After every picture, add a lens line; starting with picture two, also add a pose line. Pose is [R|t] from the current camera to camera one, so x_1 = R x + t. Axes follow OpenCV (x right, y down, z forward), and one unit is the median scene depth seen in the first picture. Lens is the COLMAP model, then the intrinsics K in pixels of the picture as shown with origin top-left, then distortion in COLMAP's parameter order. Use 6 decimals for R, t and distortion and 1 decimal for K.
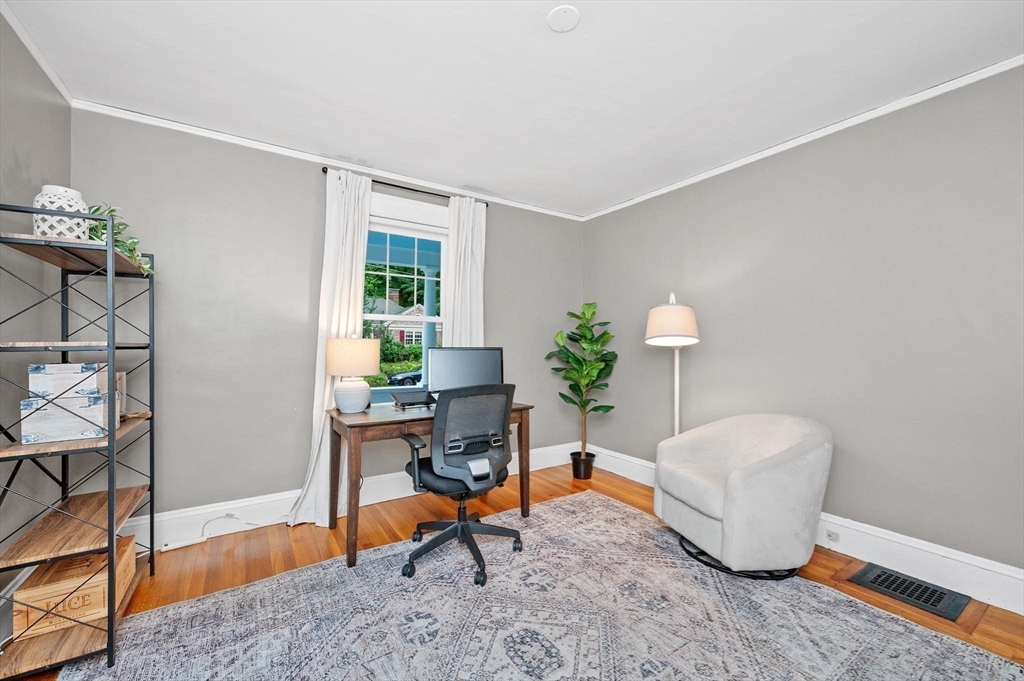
lens RADIAL K [[410.1, 0, 500.0], [0, 410.1, 341.6], [0, 0, 1]] dist [0.000356, 0.000026]
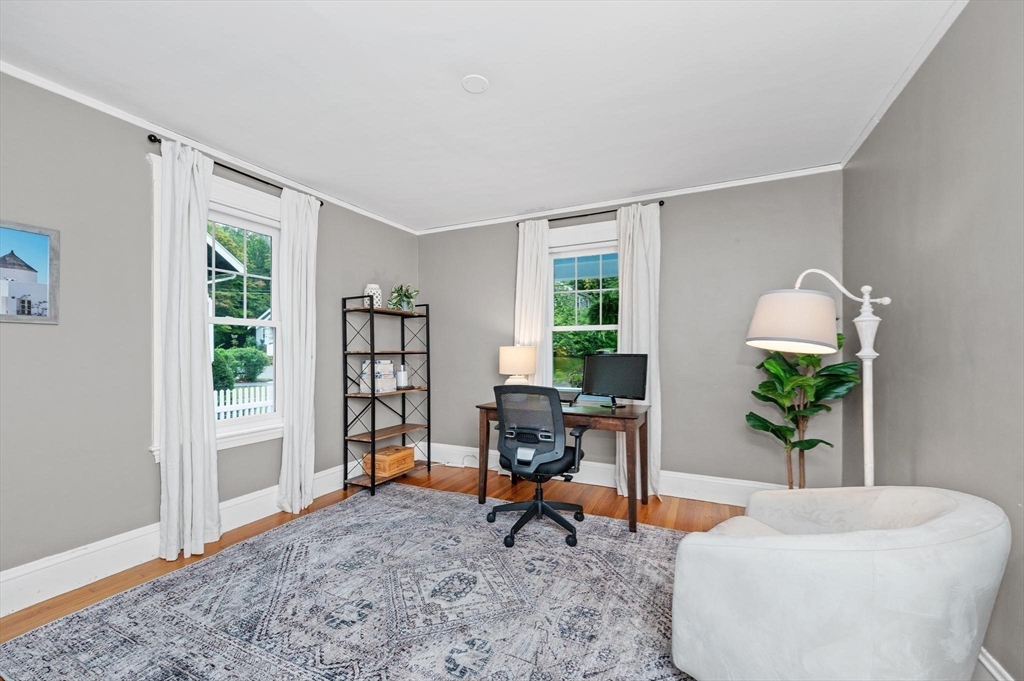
lens RADIAL K [[403.5, 0, 510.3], [0, 403.5, 344.1], [0, 0, 1]] dist [-0.000130, -0.000072]
pose [[0.523632, -0.012641, -0.851850, 0.974239], [0.011041, 0.999907, -0.008051, -0.006902], [0.851873, -0.005190, 0.523723, 0.360837]]
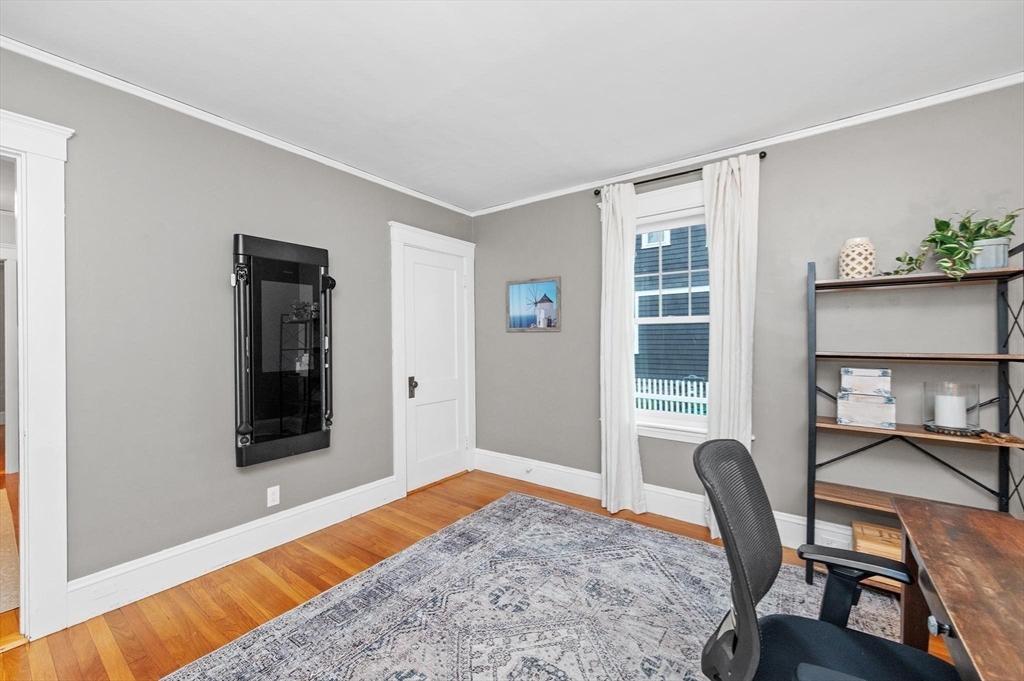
lens RADIAL K [[403.2, 0, 512.0], [0, 403.2, 340.5], [0, 0, 1]] dist [0.000461, -0.000128]
pose [[-0.930526, 0.001524, -0.366222, 0.367540], [0.005317, 0.999942, -0.009348, -0.022666], [0.366187, -0.010646, -0.930480, 1.405190]]
